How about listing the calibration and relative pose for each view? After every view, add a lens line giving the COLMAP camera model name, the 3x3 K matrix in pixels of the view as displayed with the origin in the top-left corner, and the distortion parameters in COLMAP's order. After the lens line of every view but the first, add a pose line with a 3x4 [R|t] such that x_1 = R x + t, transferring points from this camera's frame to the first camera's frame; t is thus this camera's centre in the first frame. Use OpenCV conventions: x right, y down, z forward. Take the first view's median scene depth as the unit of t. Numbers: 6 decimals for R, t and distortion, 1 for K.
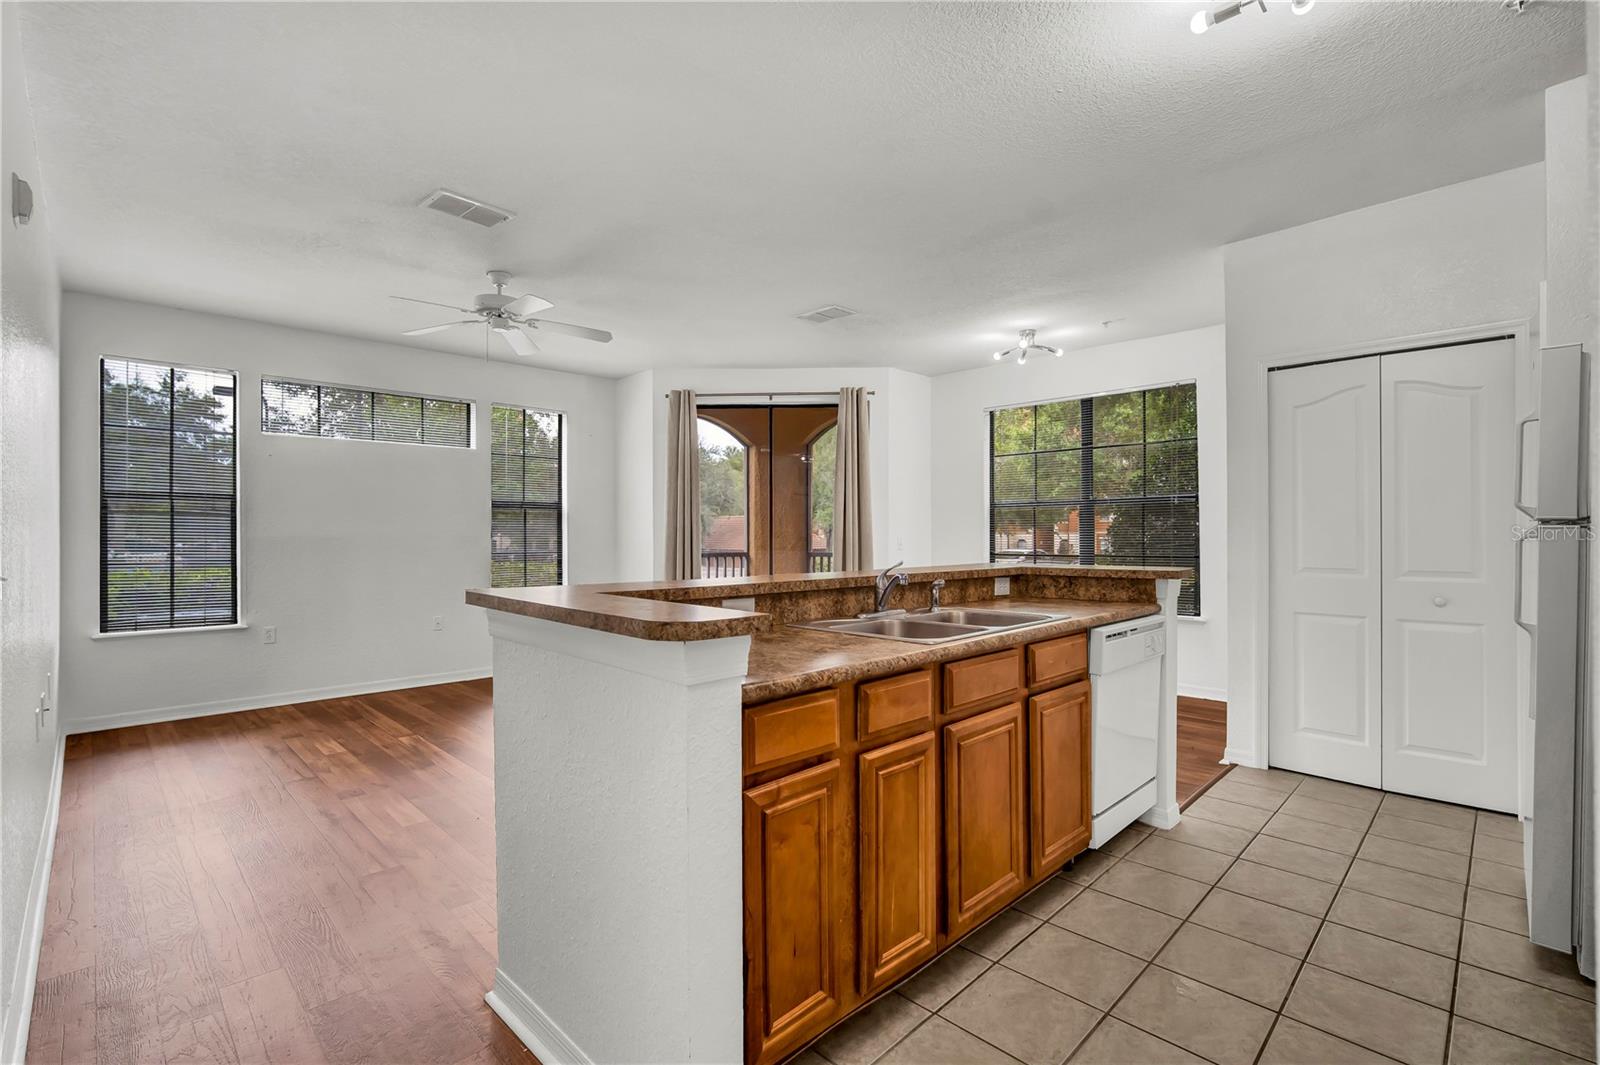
lens RADIAL K [[713.3, 0, 770.4], [0, 713.3, 534.2], [0, 0, 1]] dist [-0.007808, 0.000462]
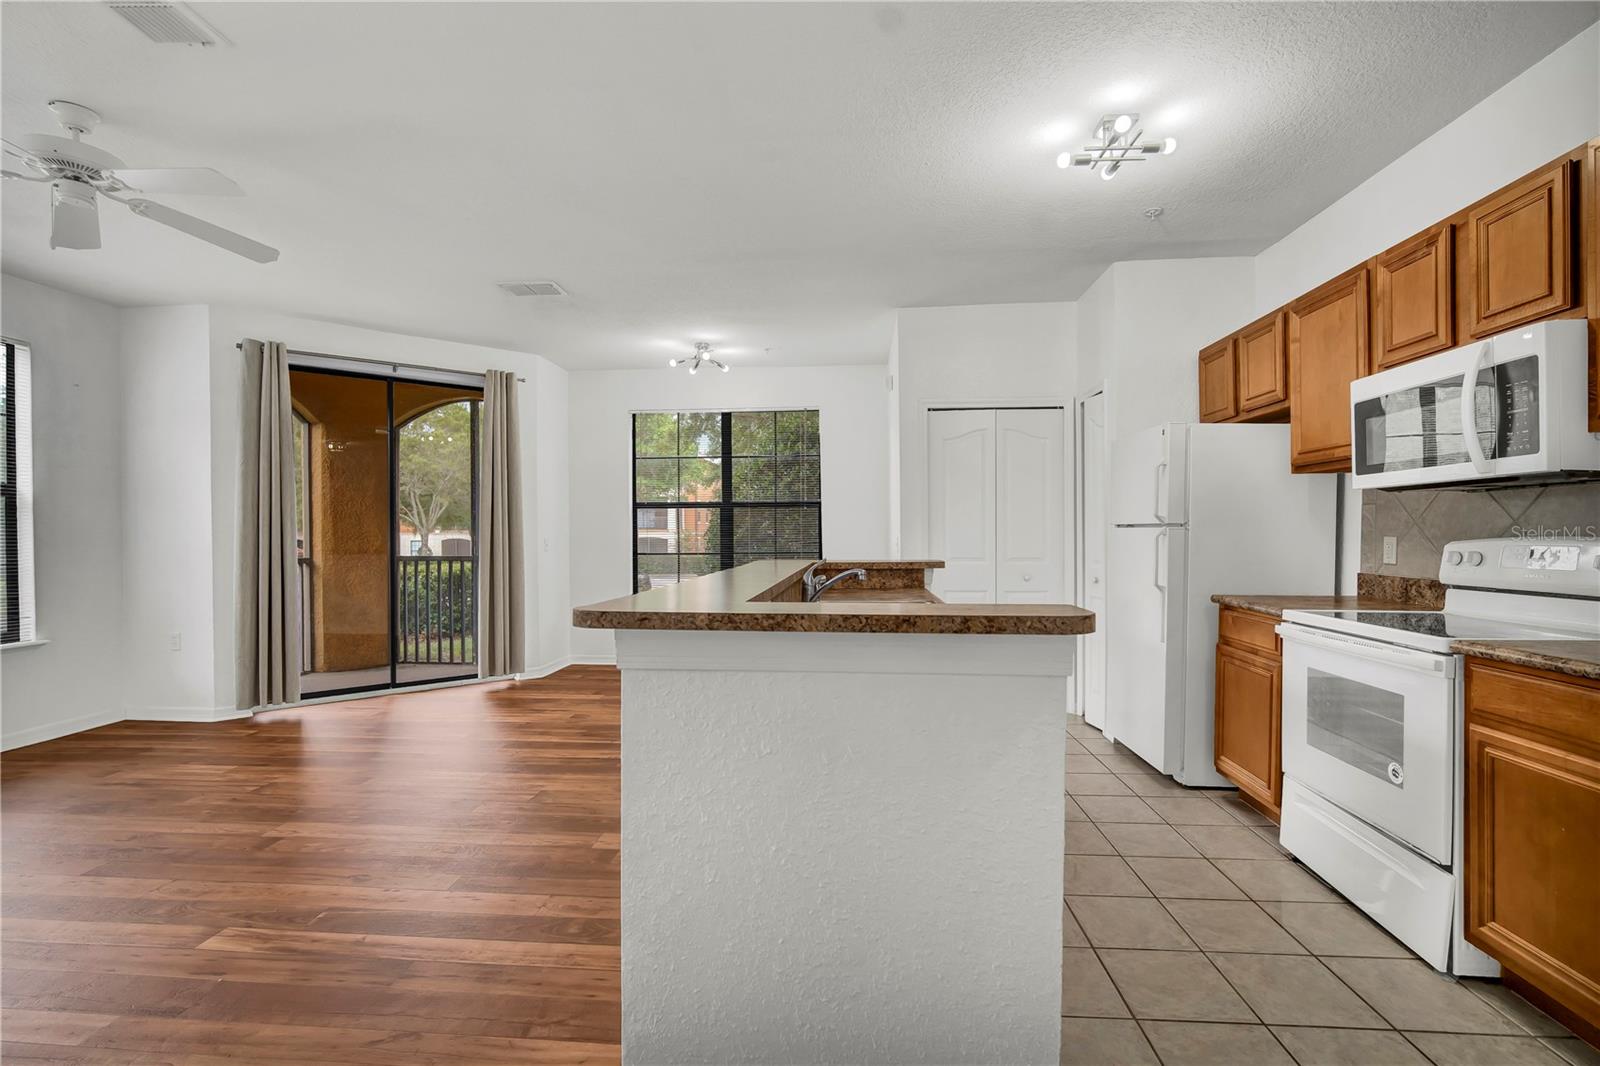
lens RADIAL K [[713.3, 0, 788.4], [0, 713.3, 537.9], [0, 0, 1]] dist [-0.007808, 0.000462]
pose [[0.758467, -0.005933, 0.651684, -0.302837], [0.003038, 0.999980, 0.005568, 0.000546], [-0.651704, -0.002243, 0.758470, 0.129172]]
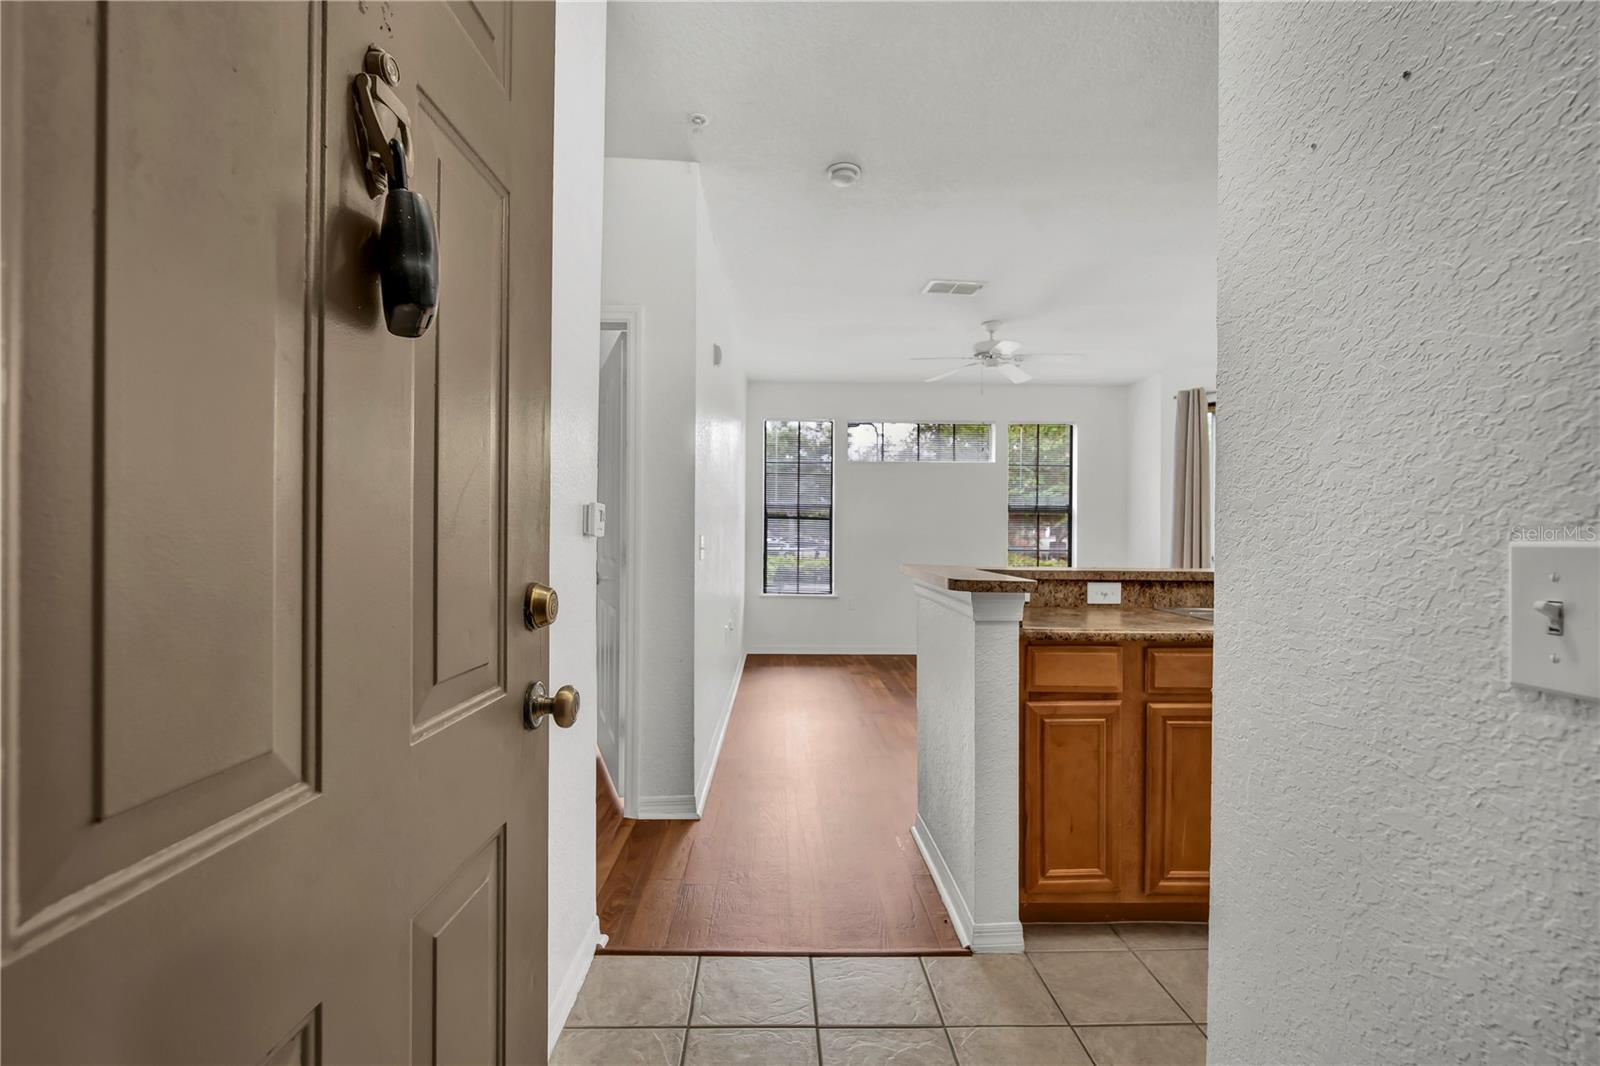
lens RADIAL K [[713.3, 0, 798.3], [0, 713.3, 537.9], [0, 0, 1]] dist [-0.007808, 0.000462]
pose [[0.737740, 0.010343, -0.675006, 0.222901], [-0.009836, 0.999941, 0.004572, 0.007191], [0.675014, 0.003267, 0.737798, -0.150300]]
